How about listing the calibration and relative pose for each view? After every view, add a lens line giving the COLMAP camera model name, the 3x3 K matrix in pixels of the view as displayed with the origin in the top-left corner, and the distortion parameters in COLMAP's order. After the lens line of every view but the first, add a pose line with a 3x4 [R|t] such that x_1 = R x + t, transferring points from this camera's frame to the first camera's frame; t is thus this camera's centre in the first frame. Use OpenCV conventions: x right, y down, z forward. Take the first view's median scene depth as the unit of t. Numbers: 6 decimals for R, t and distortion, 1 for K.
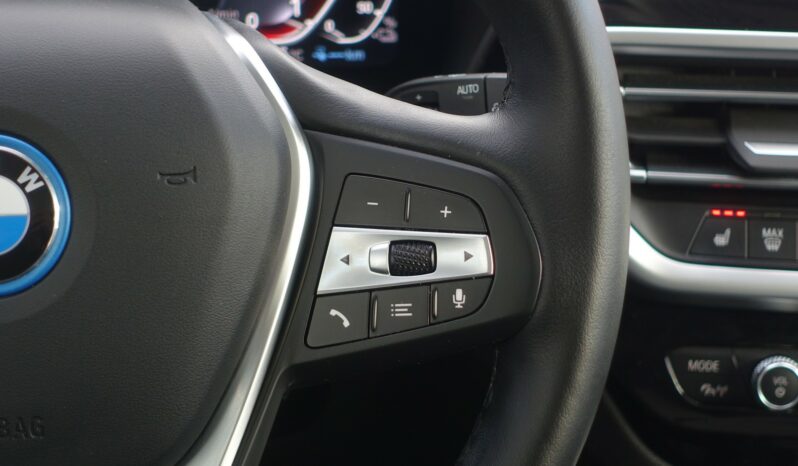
lens RADIAL K [[2070.2, 0, 399.0], [0, 2070.2, 233.0], [0, 0, 1]] dist [-0.065456, -0.396768]
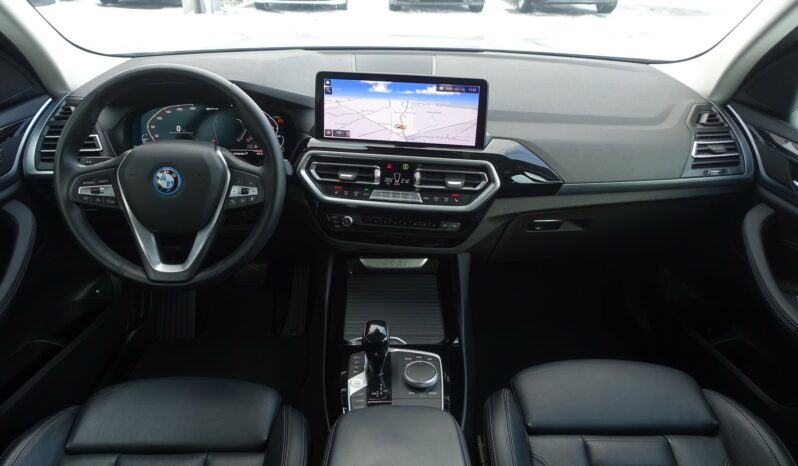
lens RADIAL K [[547.3, 0, 399.0], [0, 547.3, 233.0], [0, 0, 1]] dist [-0.002588, 0.001570]
pose [[0.996778, 0.040619, -0.069158, 0.521682], [-0.036302, 0.997379, 0.062581, 0.016071], [0.071518, -0.059869, 0.995641, -0.453723]]
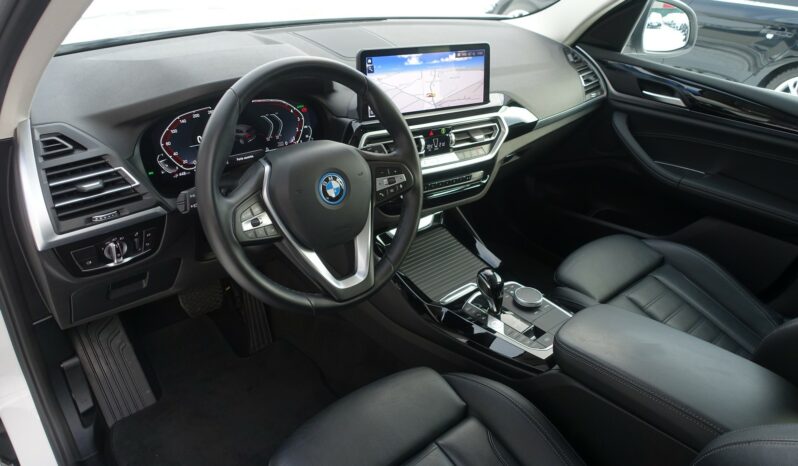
lens RADIAL K [[547.3, 0, 399.0], [0, 547.3, 233.0], [0, 0, 1]] dist [-0.002588, 0.001570]
pose [[0.815802, -0.253989, 0.519574, -0.748344], [0.189879, 0.966230, 0.174197, -0.101099], [-0.546272, -0.043454, 0.836480, -0.223261]]
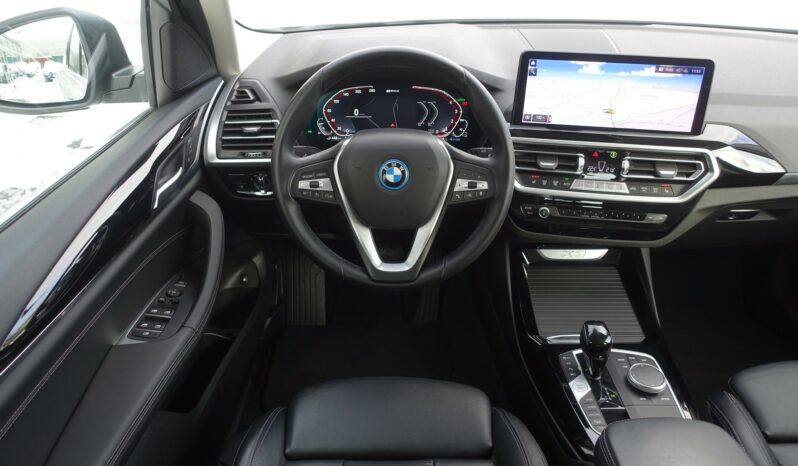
lens RADIAL K [[547.3, 0, 399.0], [0, 547.3, 233.0], [0, 0, 1]] dist [-0.002588, 0.001570]
pose [[0.994902, 0.047270, -0.089080, -0.048131], [-0.036157, 0.991813, 0.122471, -0.030654], [0.094140, -0.118626, 0.988466, -0.394187]]
